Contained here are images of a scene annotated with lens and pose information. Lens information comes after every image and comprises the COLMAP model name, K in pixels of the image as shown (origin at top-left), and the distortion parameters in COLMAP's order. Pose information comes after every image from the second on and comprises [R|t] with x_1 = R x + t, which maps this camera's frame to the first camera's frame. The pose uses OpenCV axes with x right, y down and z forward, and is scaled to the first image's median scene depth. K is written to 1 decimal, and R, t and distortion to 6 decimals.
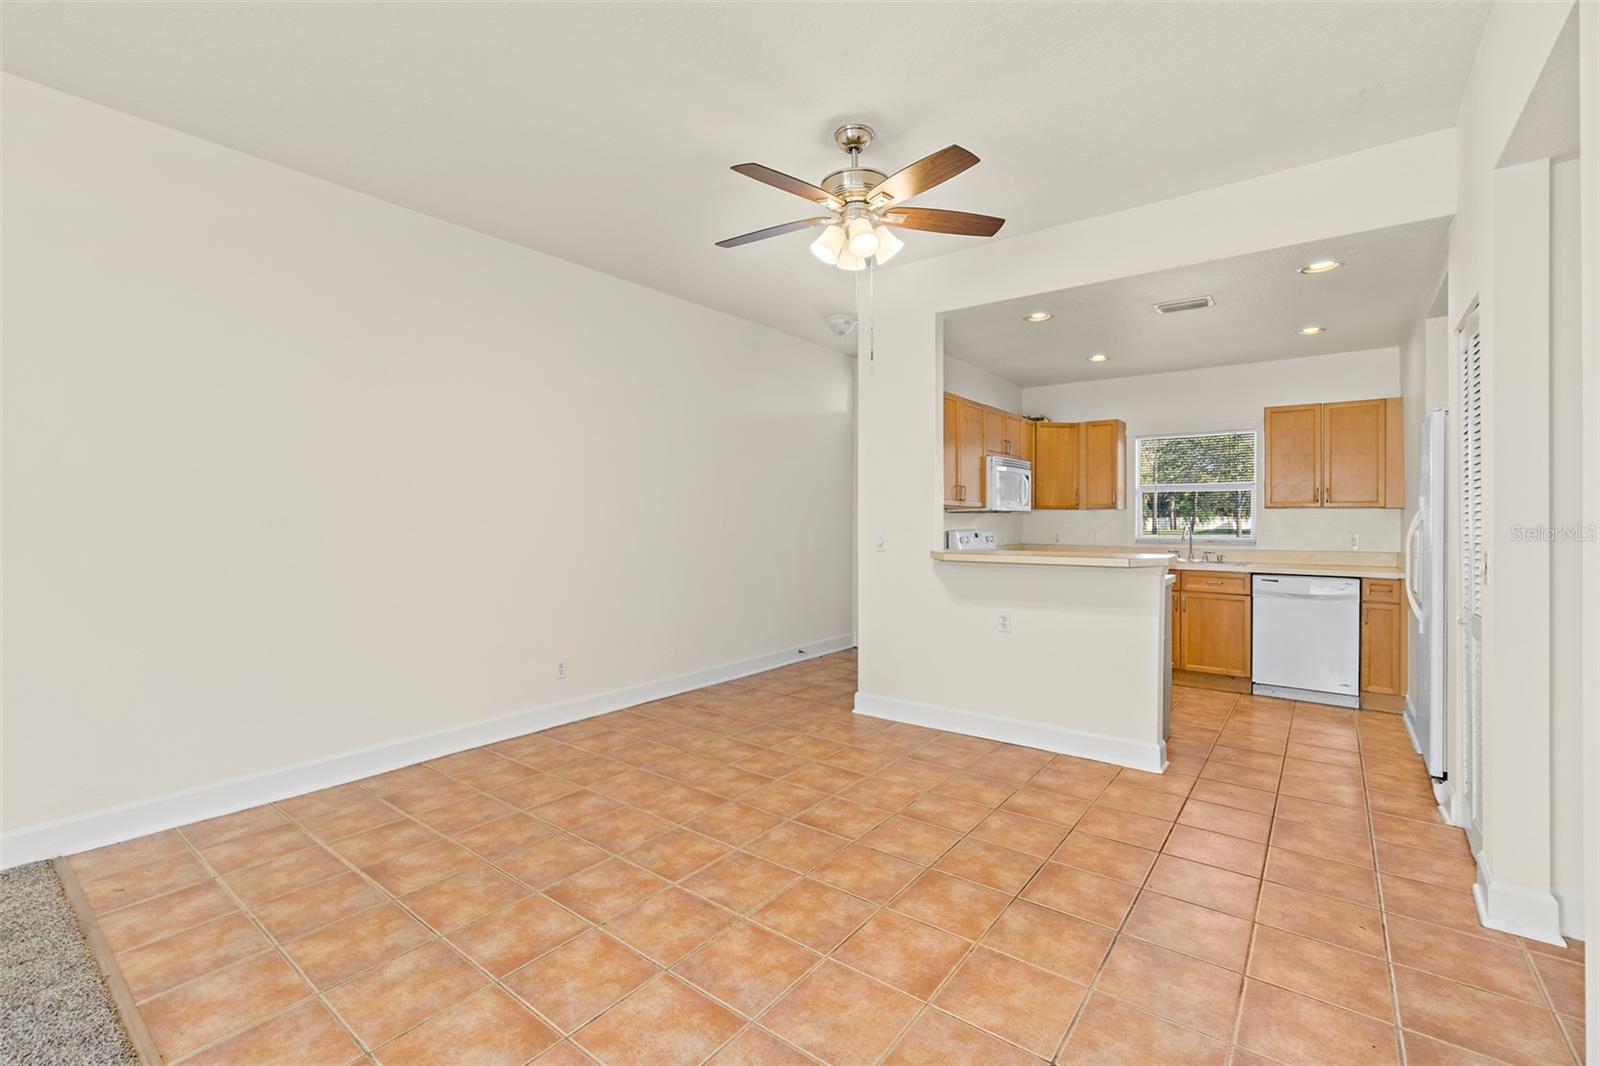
lens RADIAL K [[693.1, 0, 794.8], [0, 693.1, 518.7], [0, 0, 1]] dist [-0.005348, 0.001320]
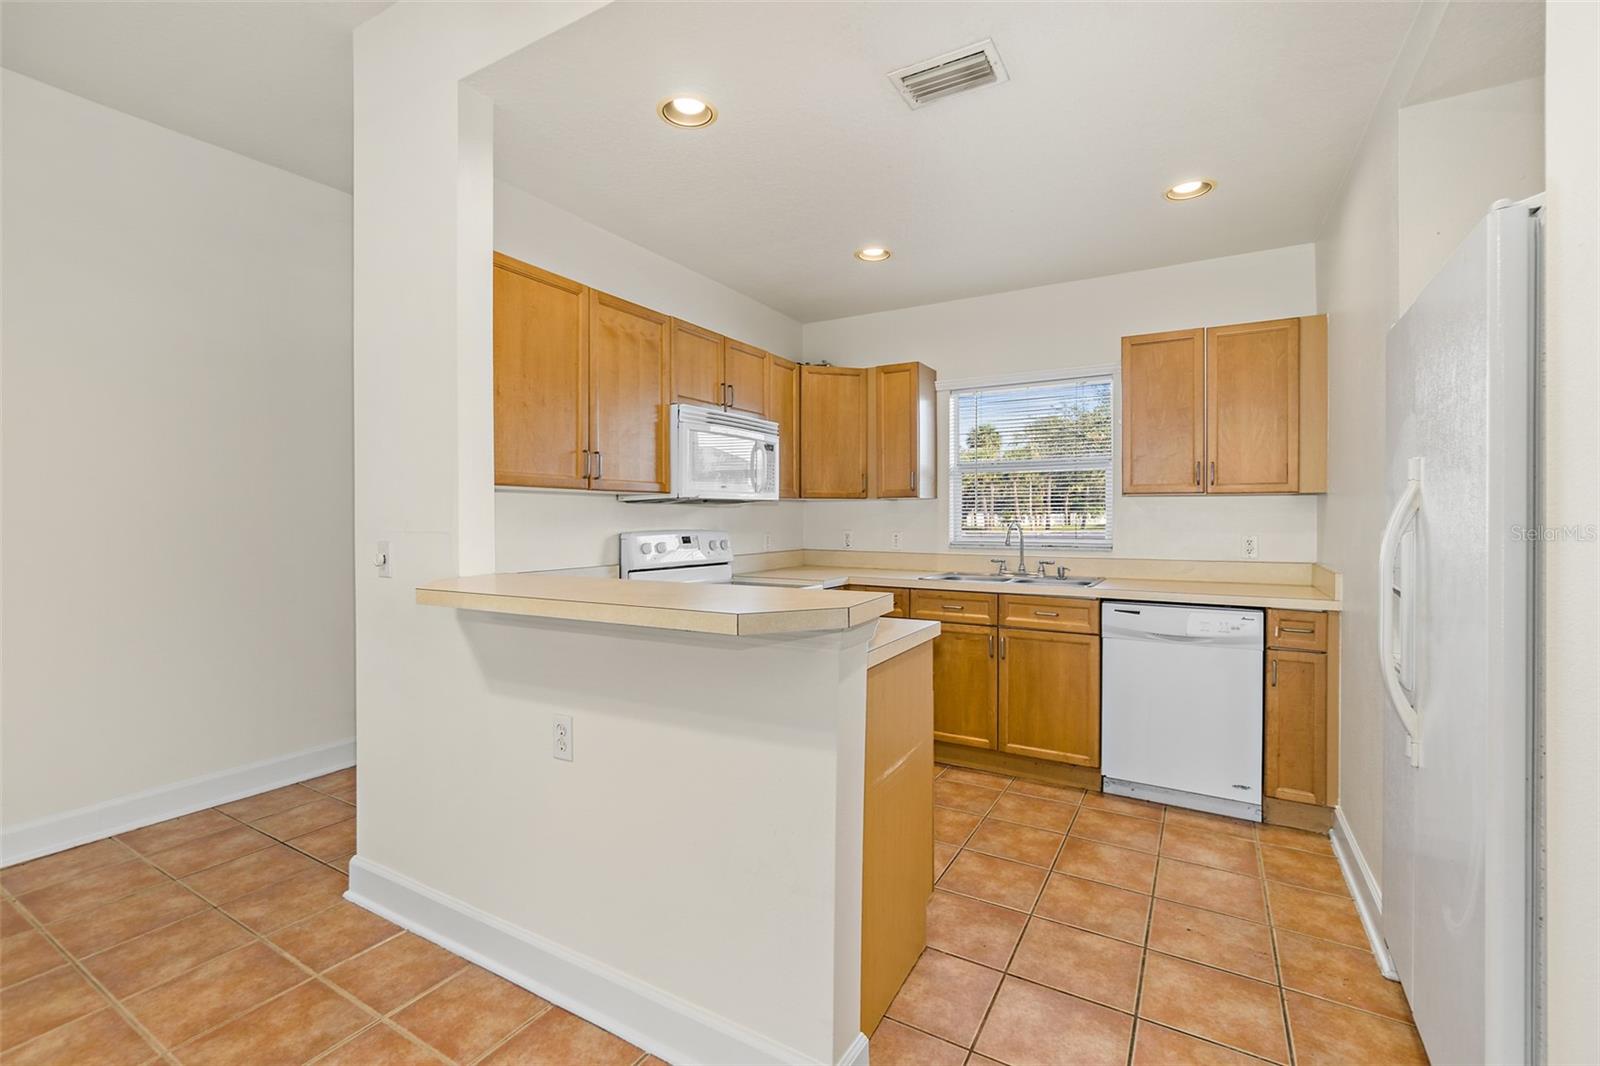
lens RADIAL K [[693.1, 0, 794.8], [0, 693.1, 518.7], [0, 0, 1]] dist [-0.005348, 0.001320]
pose [[0.992604, -0.003915, 0.121334, 0.310815], [0.003399, 0.999984, 0.004461, 0.003167], [-0.121350, -0.004016, 0.992602, 0.413745]]
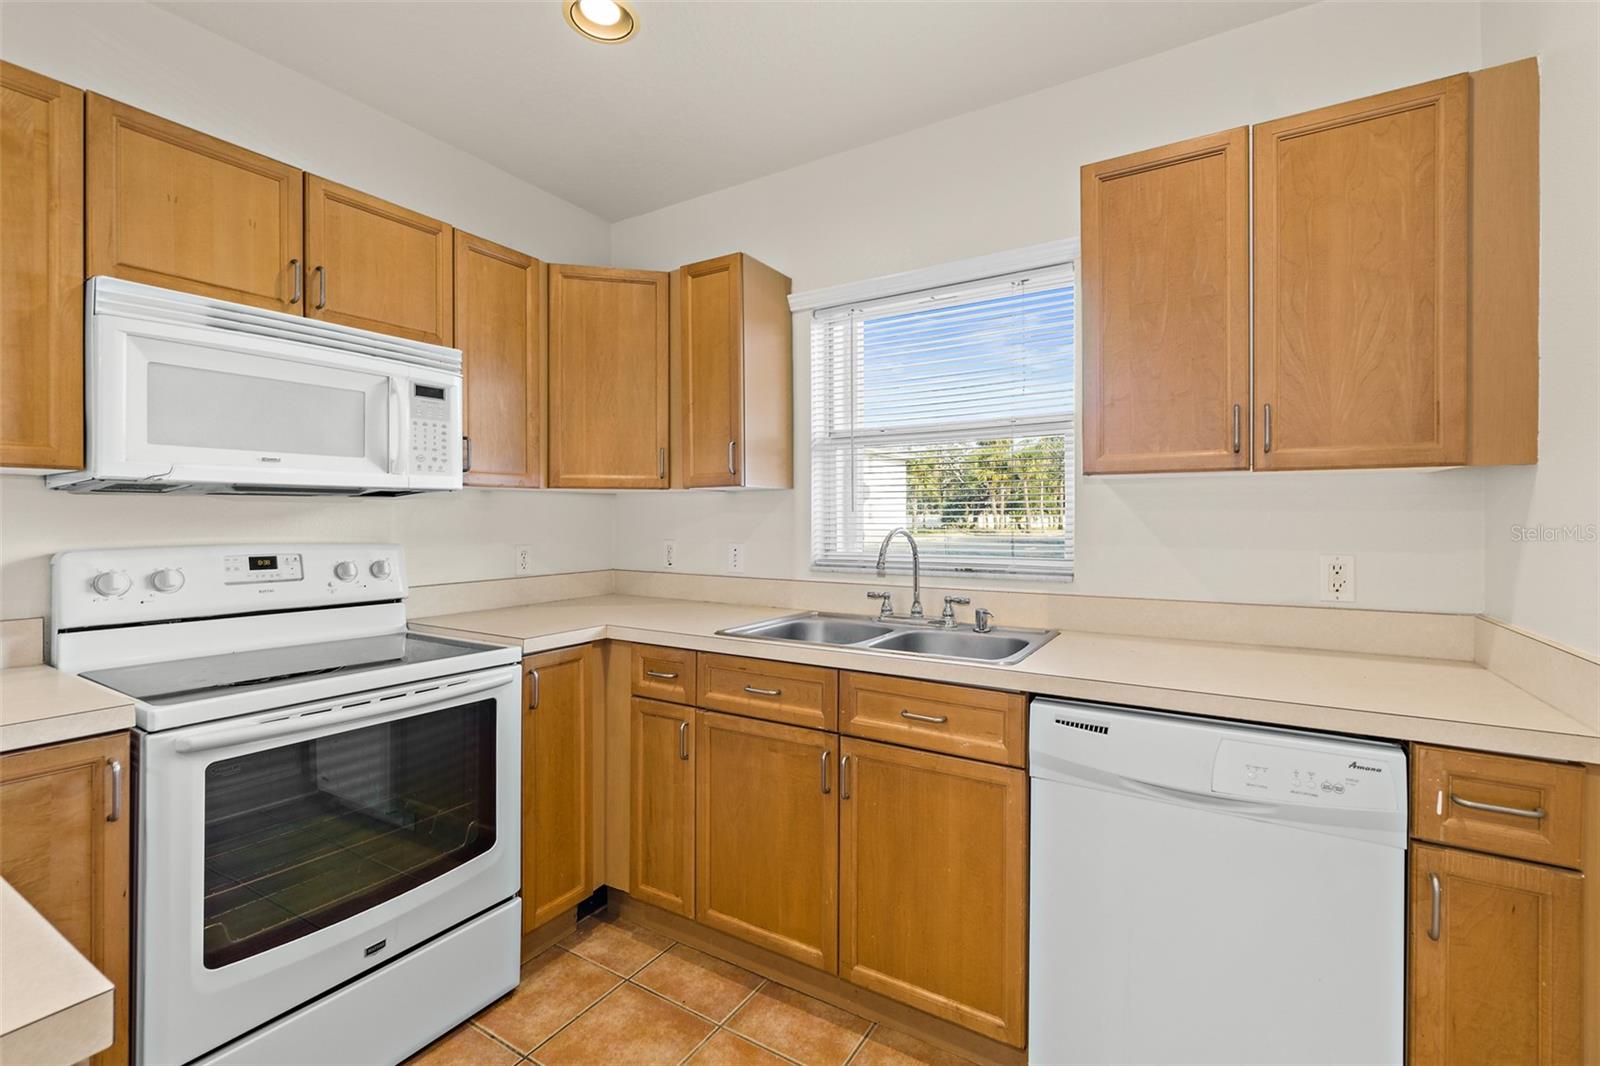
lens RADIAL K [[693.1, 0, 794.8], [0, 693.1, 518.7], [0, 0, 1]] dist [-0.005348, 0.001320]
pose [[0.995174, -0.004367, 0.098028, 0.528957], [0.004178, 0.999989, 0.002136, 0.003860], [-0.098036, -0.001716, 0.995181, 0.711050]]
